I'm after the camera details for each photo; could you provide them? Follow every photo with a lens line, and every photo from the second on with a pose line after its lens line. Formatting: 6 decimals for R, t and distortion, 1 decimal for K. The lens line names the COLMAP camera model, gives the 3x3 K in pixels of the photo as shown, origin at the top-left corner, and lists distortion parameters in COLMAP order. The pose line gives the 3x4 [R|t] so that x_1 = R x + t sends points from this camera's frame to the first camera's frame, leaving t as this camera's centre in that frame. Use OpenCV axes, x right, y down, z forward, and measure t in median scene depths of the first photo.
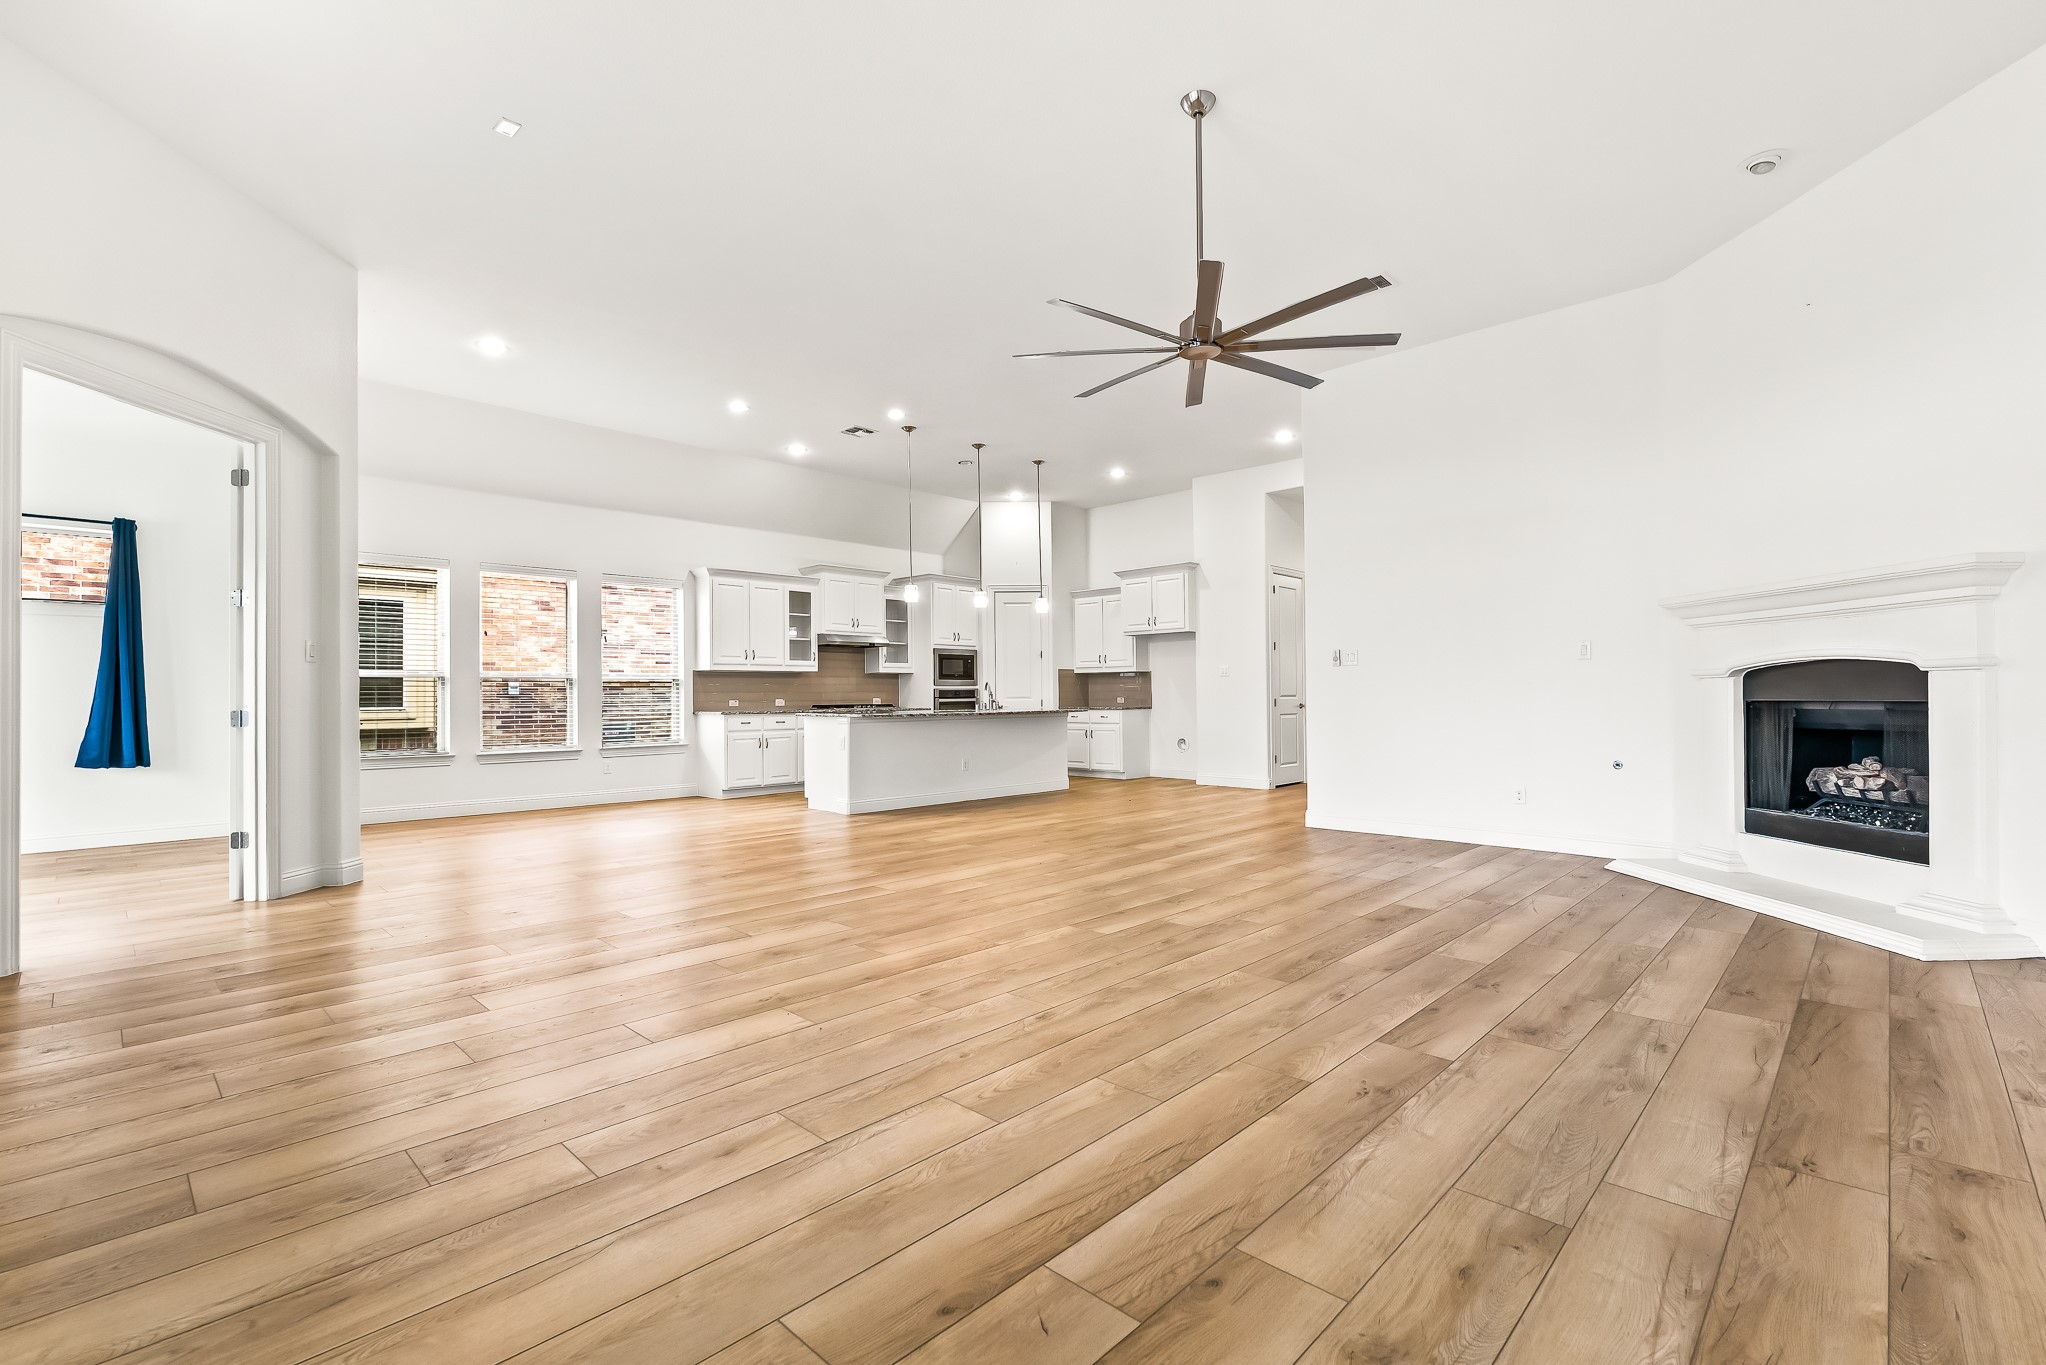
lens RADIAL K [[914.8, 0, 1023.0], [0, 914.8, 682.5], [0, 0, 1]] dist [-0.001712, -0.000150]
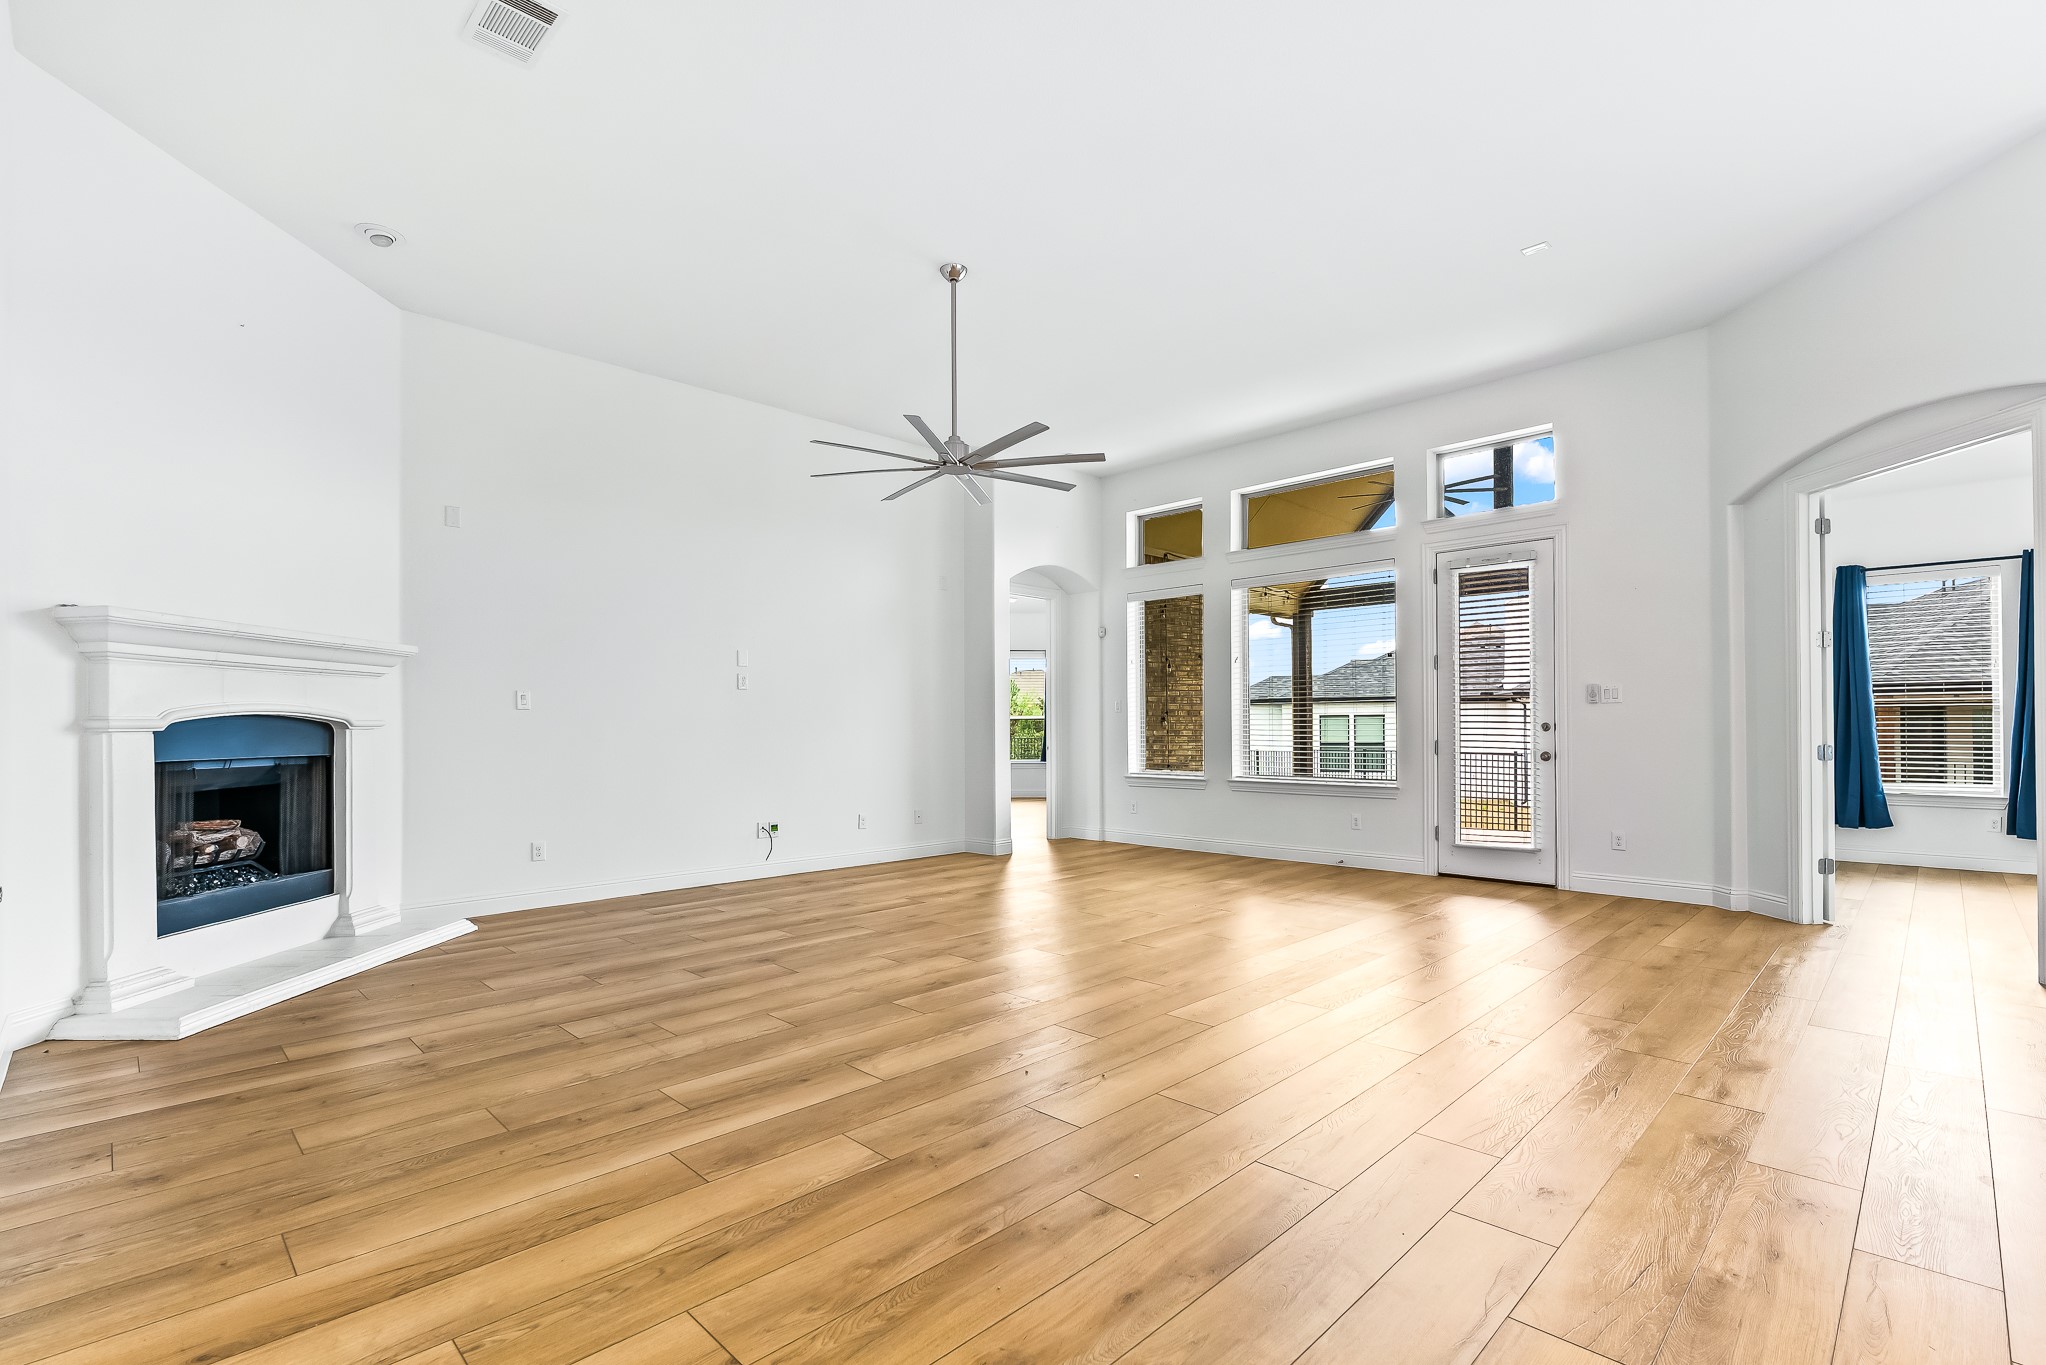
lens RADIAL K [[953.4, 0, 1025.2], [0, 953.4, 725.2], [0, 0, 1]] dist [-0.000140, -0.000100]
pose [[-0.999880, 0.013106, 0.008211, 0.098743], [0.012978, 0.999797, -0.015423, 0.014924], [-0.008412, -0.015315, -0.999847, 2.460240]]
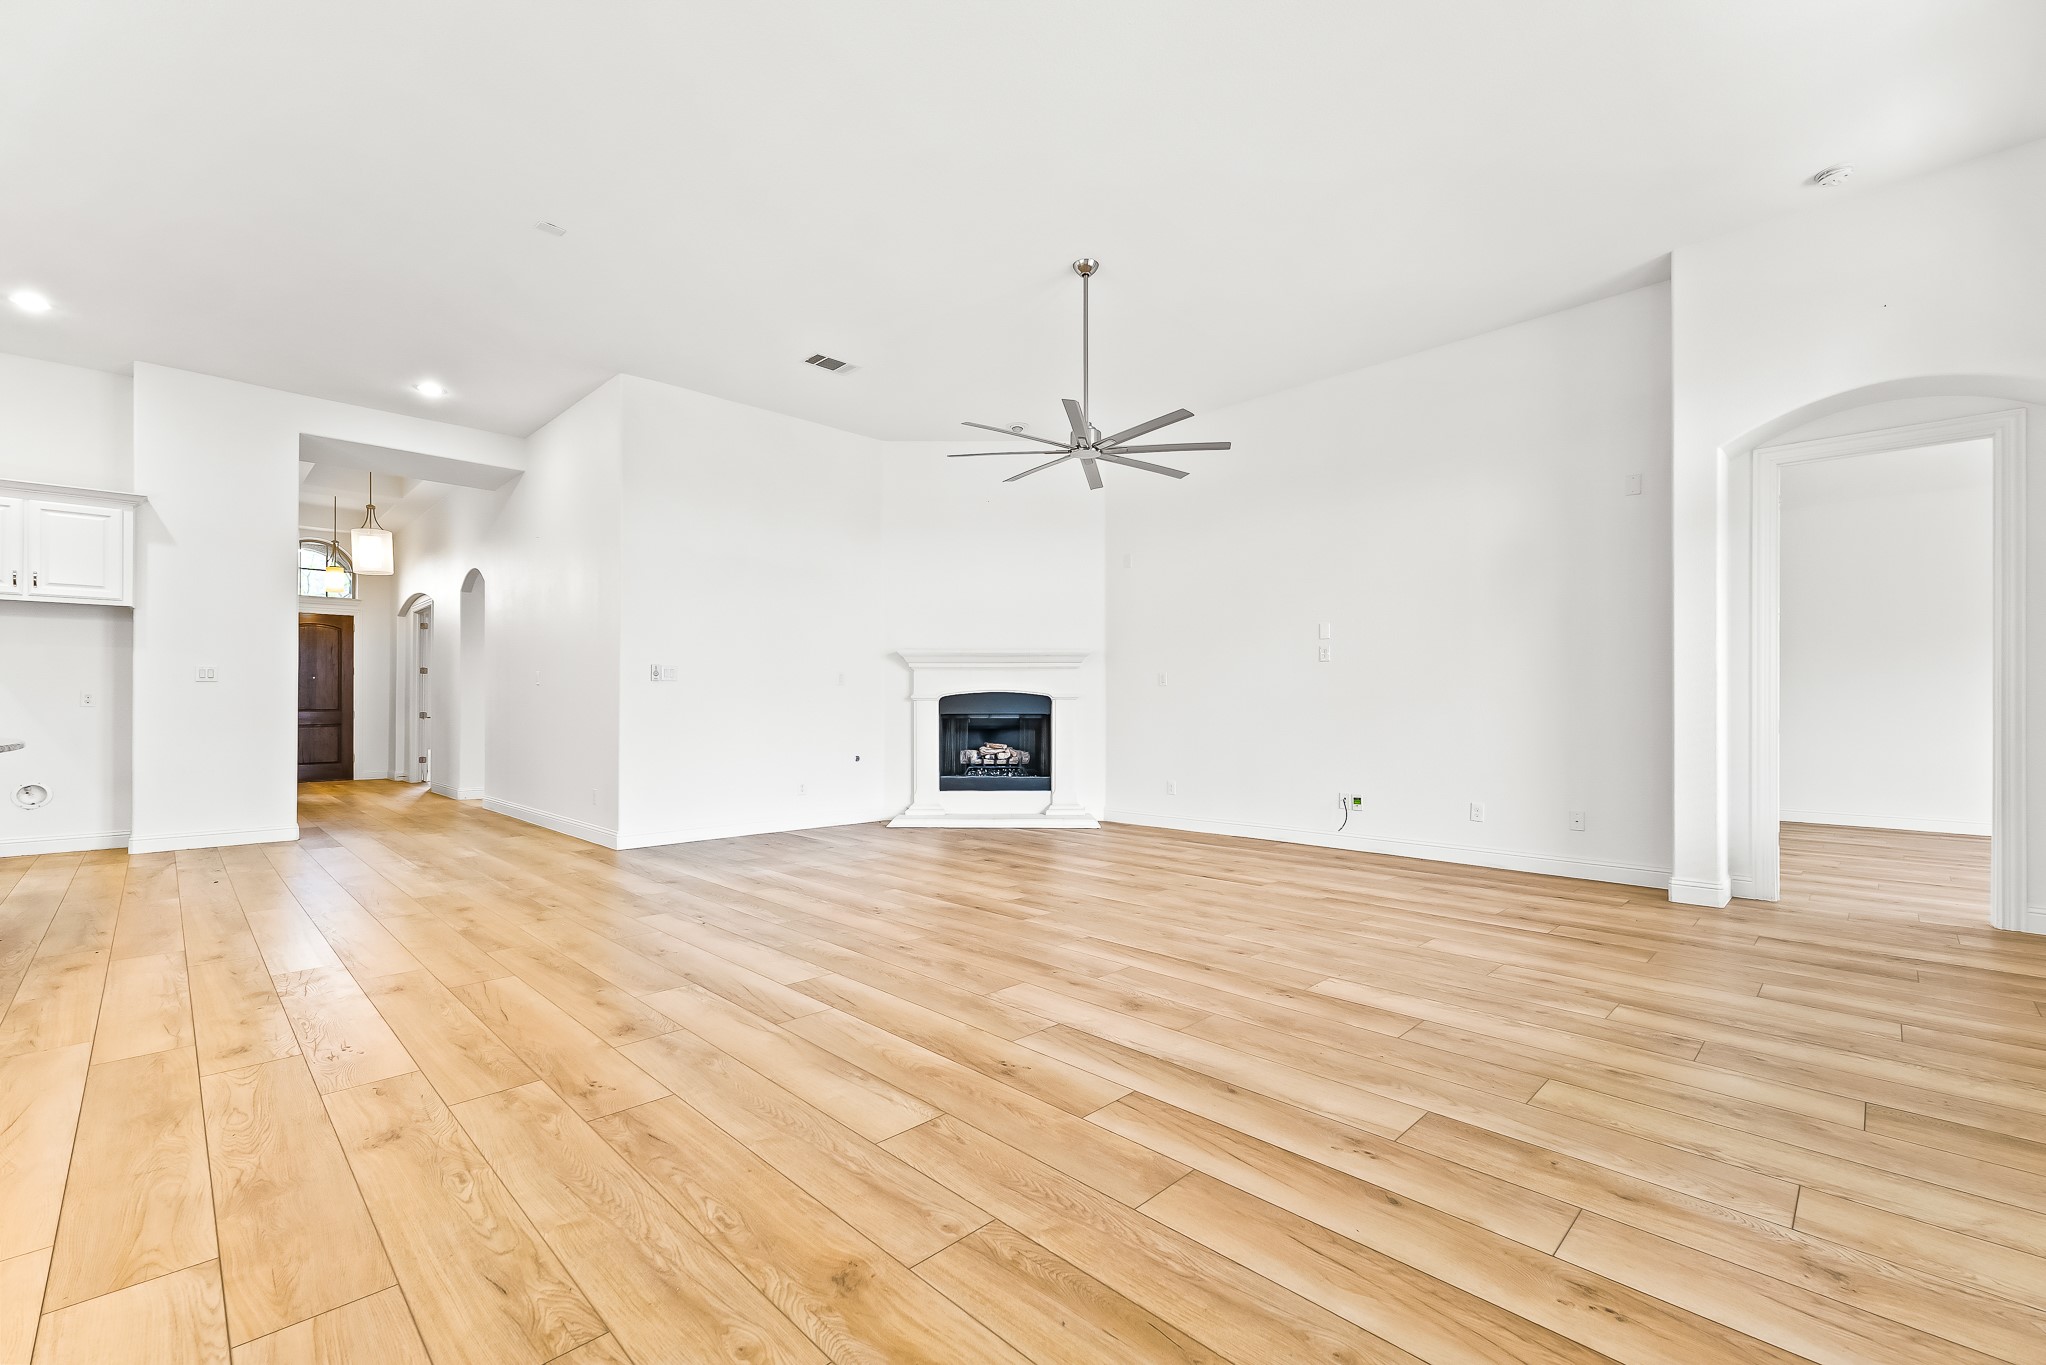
lens RADIAL K [[855.7, 0, 1022.6], [0, 855.7, 712.7], [0, 0, 1]] dist [0.002234, 0.000249]
pose [[0.019227, 0.000811, 0.999815, -1.112176], [-0.013871, 0.999904, -0.000545, 0.022616], [-0.999719, -0.013858, 0.019237, 1.129478]]
